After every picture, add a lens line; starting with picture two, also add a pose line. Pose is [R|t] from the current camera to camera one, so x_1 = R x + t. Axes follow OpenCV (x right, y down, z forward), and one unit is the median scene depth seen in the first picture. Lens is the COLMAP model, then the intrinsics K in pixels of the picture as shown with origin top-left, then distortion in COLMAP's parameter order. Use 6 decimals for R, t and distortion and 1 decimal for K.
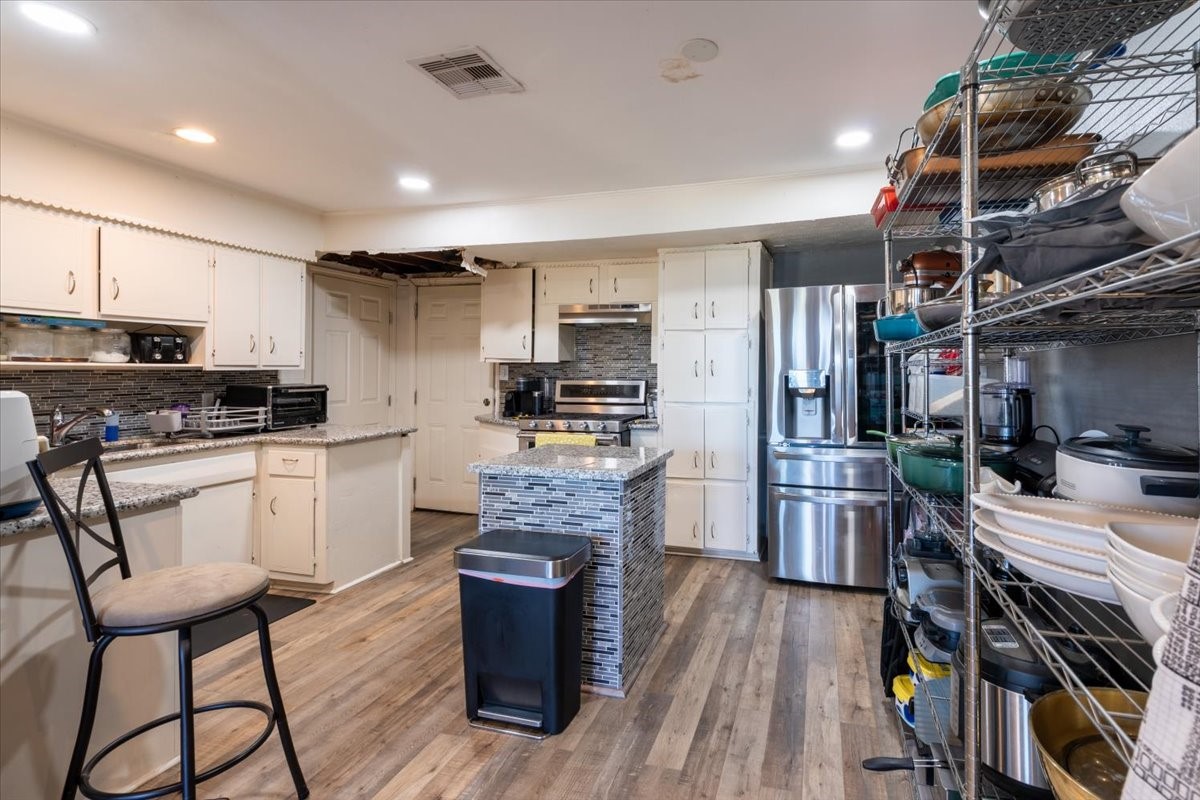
lens RADIAL K [[544.8, 0, 602.5], [0, 544.8, 366.3], [0, 0, 1]] dist [-0.001471, 0.000148]
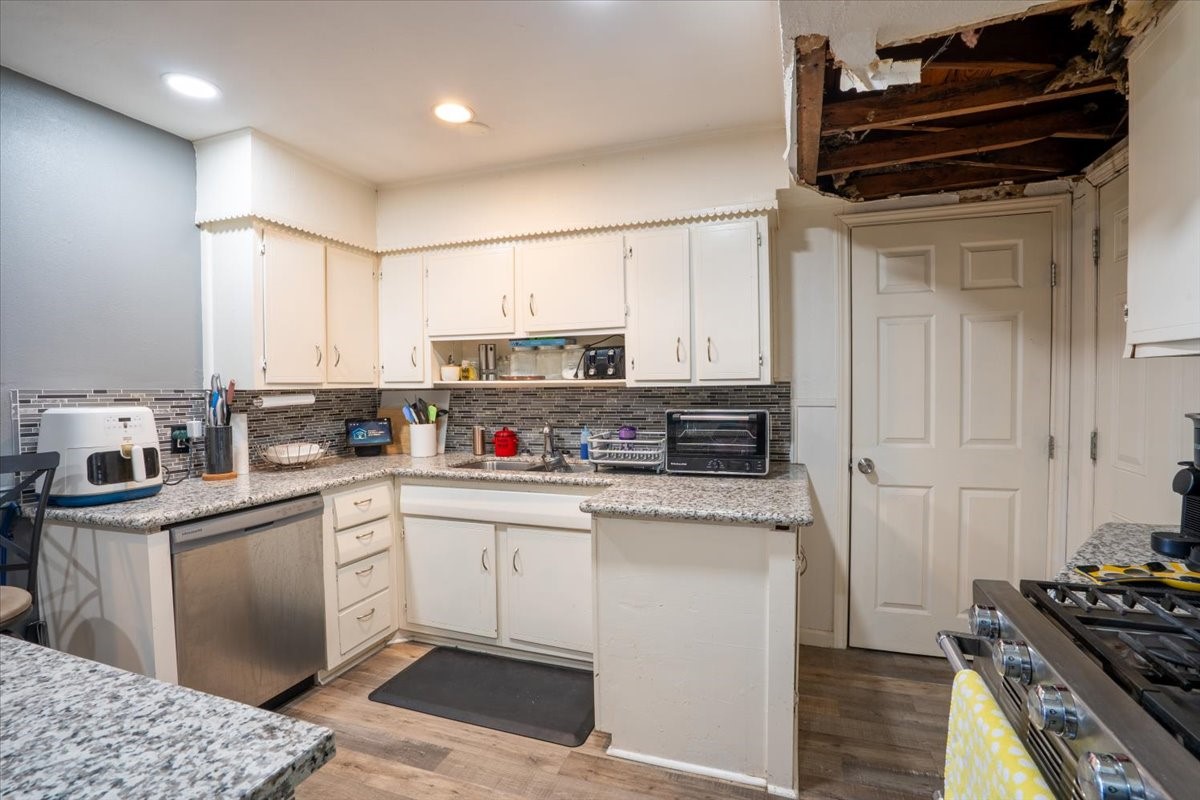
lens RADIAL K [[566.2, 0, 600.0], [0, 566.2, 400.0], [0, 0, 1]] dist [-0.037457, 0.000319]
pose [[0.057492, 0.022918, -0.998083, 0.098399], [0.014105, 0.999618, 0.023766, 0.005634], [0.998246, -0.015444, 0.057147, 0.785711]]
